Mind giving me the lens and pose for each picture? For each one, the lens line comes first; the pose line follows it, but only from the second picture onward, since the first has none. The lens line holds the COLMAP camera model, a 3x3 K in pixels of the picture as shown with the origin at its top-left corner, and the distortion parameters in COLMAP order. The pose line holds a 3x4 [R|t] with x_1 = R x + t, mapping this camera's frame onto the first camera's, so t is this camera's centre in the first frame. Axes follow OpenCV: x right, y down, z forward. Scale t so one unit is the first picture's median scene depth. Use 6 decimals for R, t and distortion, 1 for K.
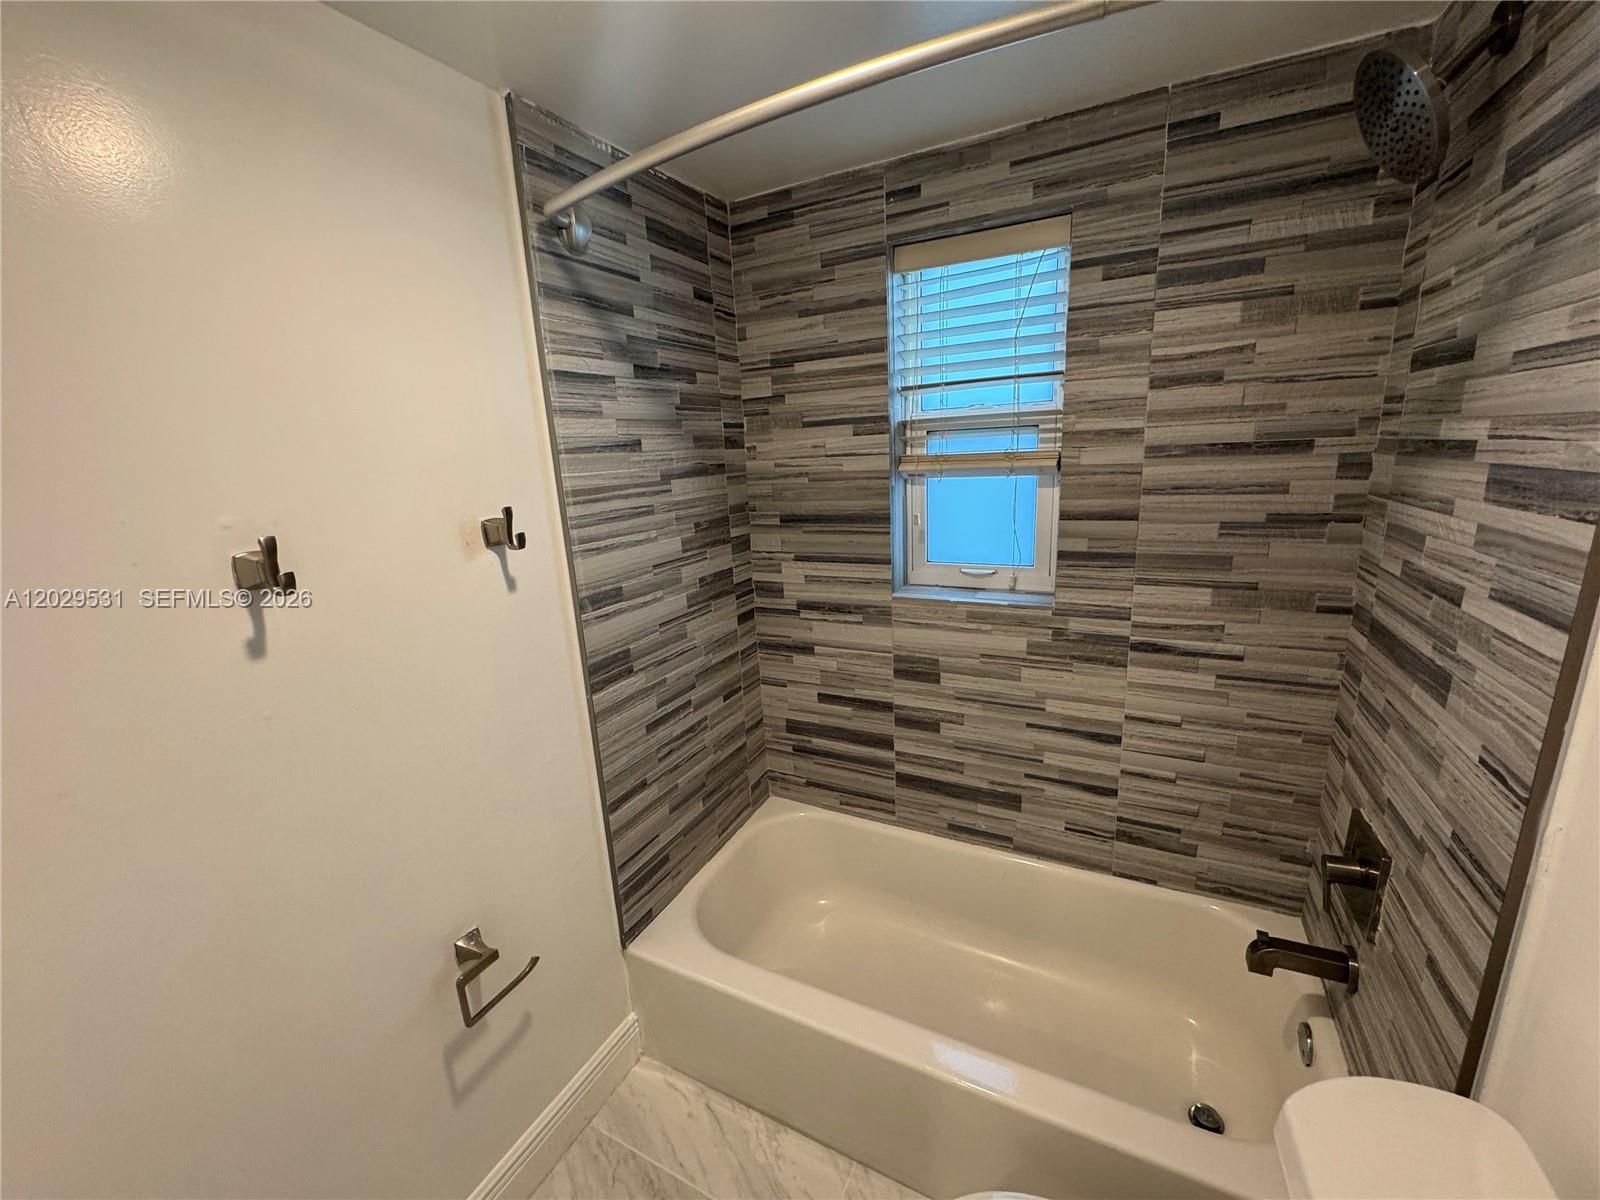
lens RADIAL K [[640.8, 0, 799.3], [0, 640.8, 601.1], [0, 0, 1]] dist [-0.001835, -0.000037]
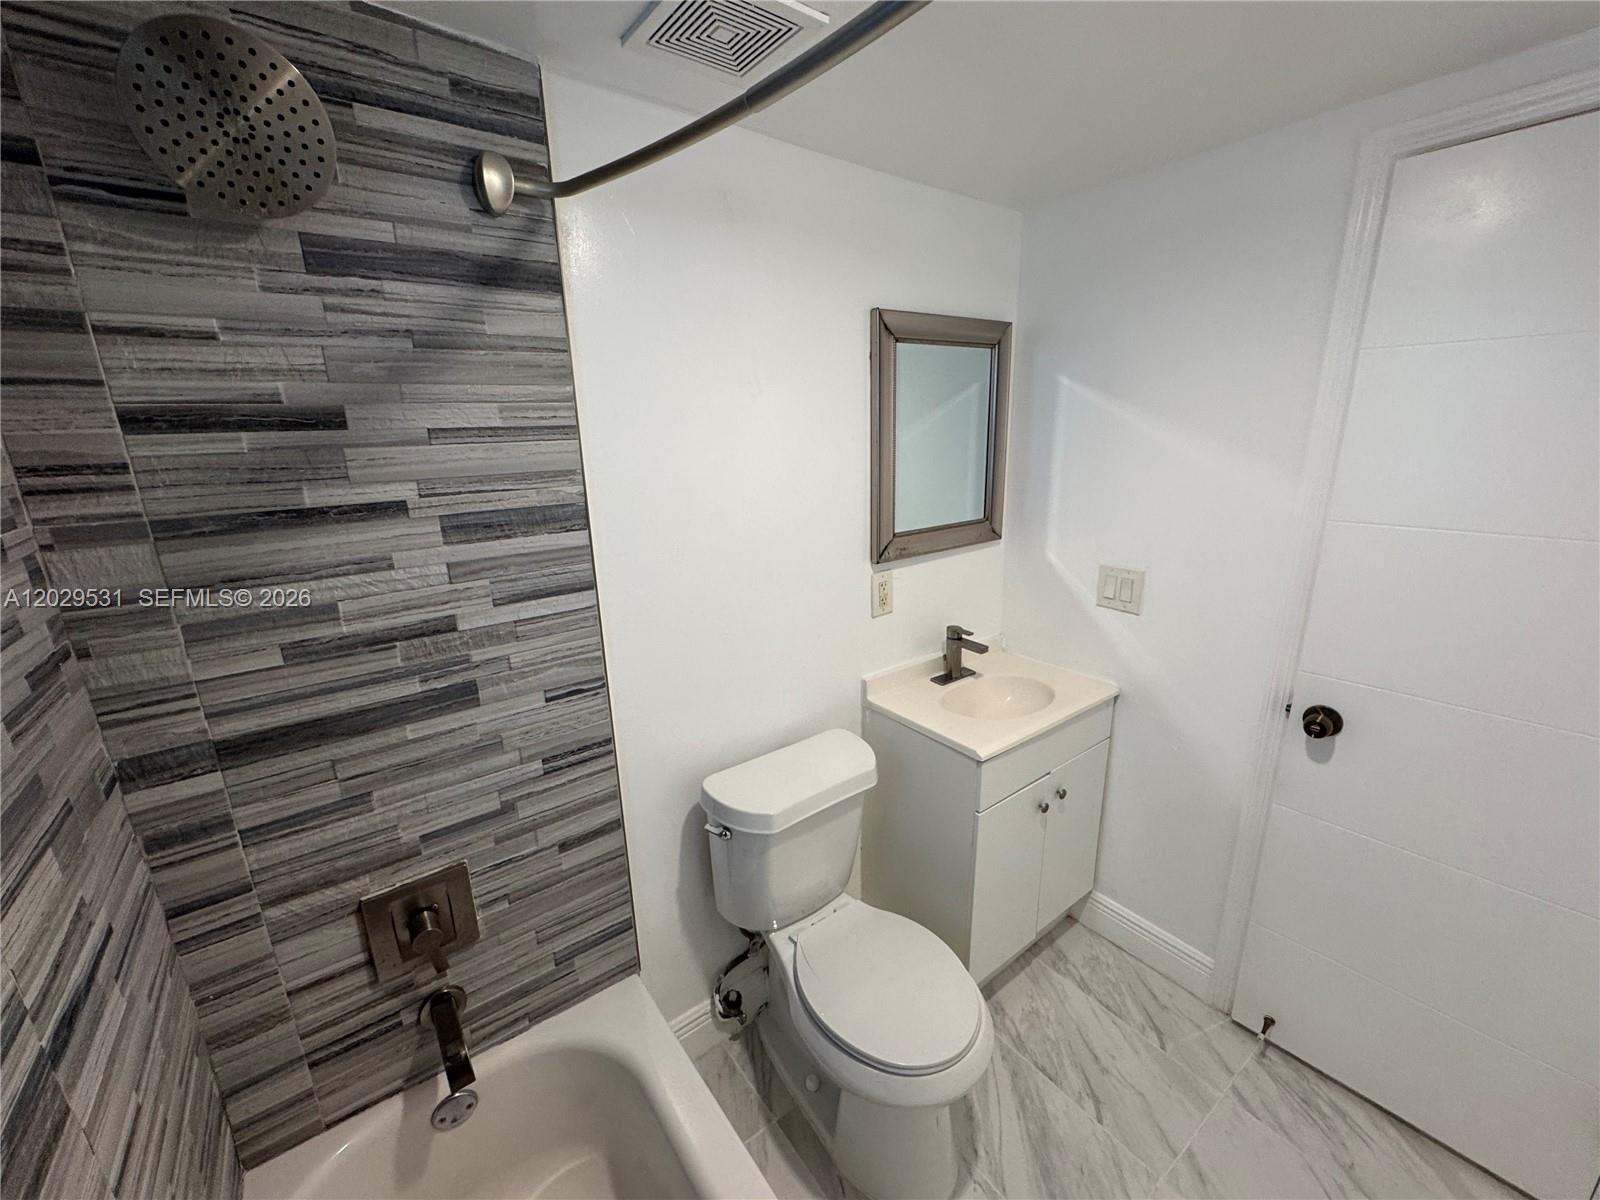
lens RADIAL K [[640.8, 0, 799.3], [0, 640.8, 601.1], [0, 0, 1]] dist [-0.001835, -0.000037]
pose [[-0.895604, -0.050585, 0.441967, -0.059165], [0.167471, 0.882083, 0.440322, -0.278704], [-0.412125, 0.468371, -0.781525, 0.983040]]
